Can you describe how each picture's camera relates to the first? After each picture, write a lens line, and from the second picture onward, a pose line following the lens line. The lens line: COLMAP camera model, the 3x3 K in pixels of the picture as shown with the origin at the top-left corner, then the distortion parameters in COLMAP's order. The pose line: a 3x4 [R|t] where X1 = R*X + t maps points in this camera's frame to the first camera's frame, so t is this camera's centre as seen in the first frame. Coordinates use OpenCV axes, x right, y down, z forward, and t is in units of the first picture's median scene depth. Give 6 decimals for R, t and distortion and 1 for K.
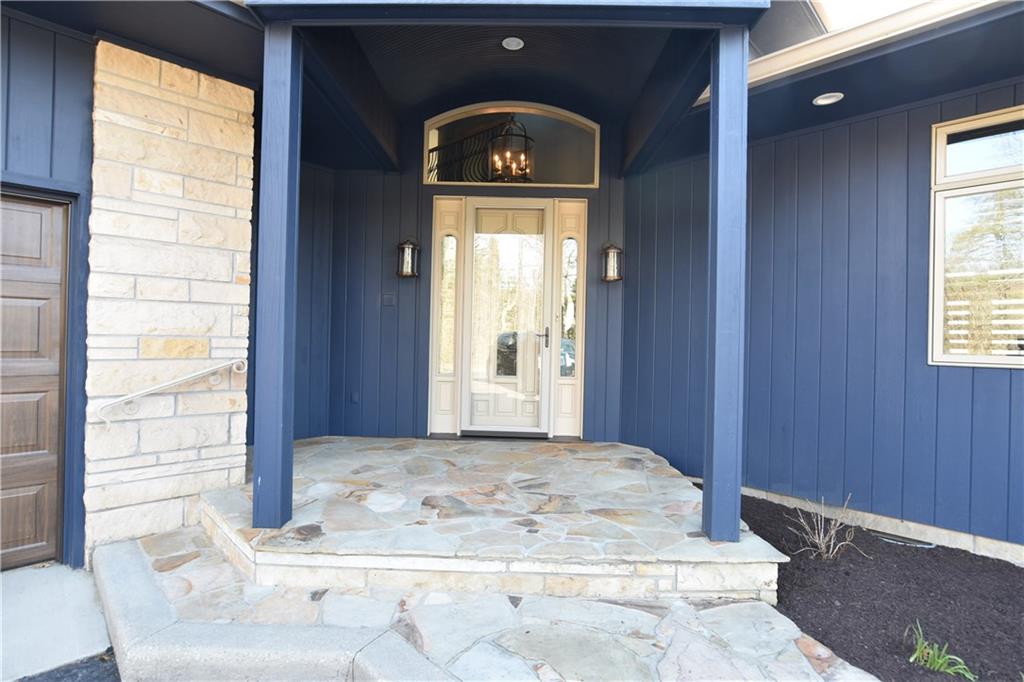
lens RADIAL K [[508.7, 0, 510.1], [0, 508.7, 343.0], [0, 0, 1]] dist [-0.029119, 0.008512]
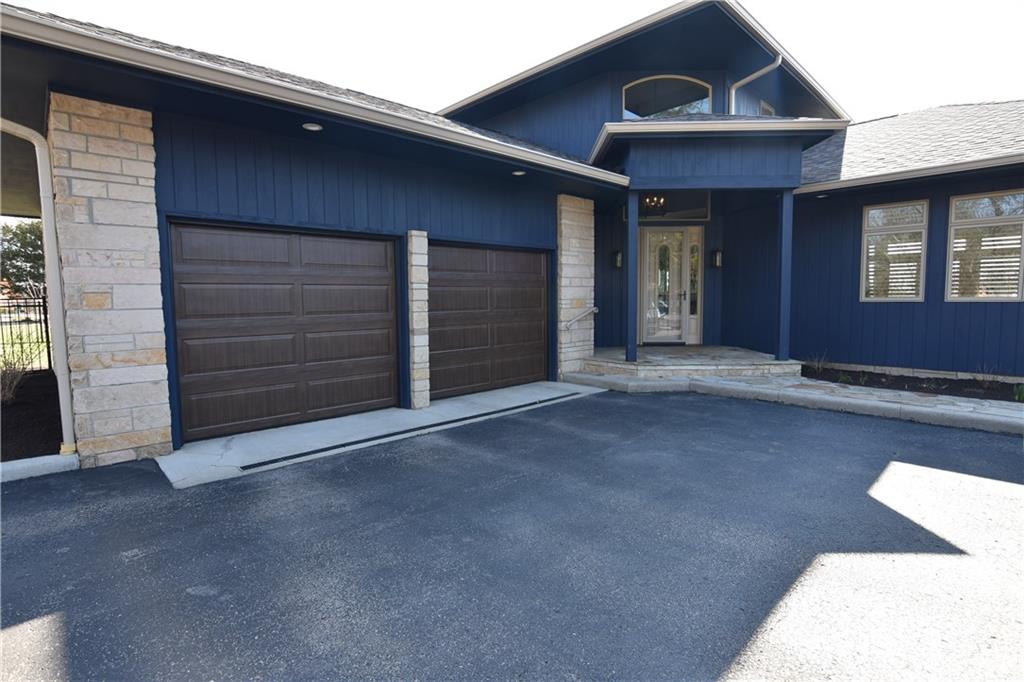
lens RADIAL K [[508.7, 0, 515.3], [0, 508.7, 336.7], [0, 0, 1]] dist [-0.029119, 0.008512]
pose [[0.999513, -0.028838, -0.011928, -0.931700], [0.029600, 0.997140, 0.069537, -0.012270], [0.009888, -0.069856, 0.997508, -1.657143]]
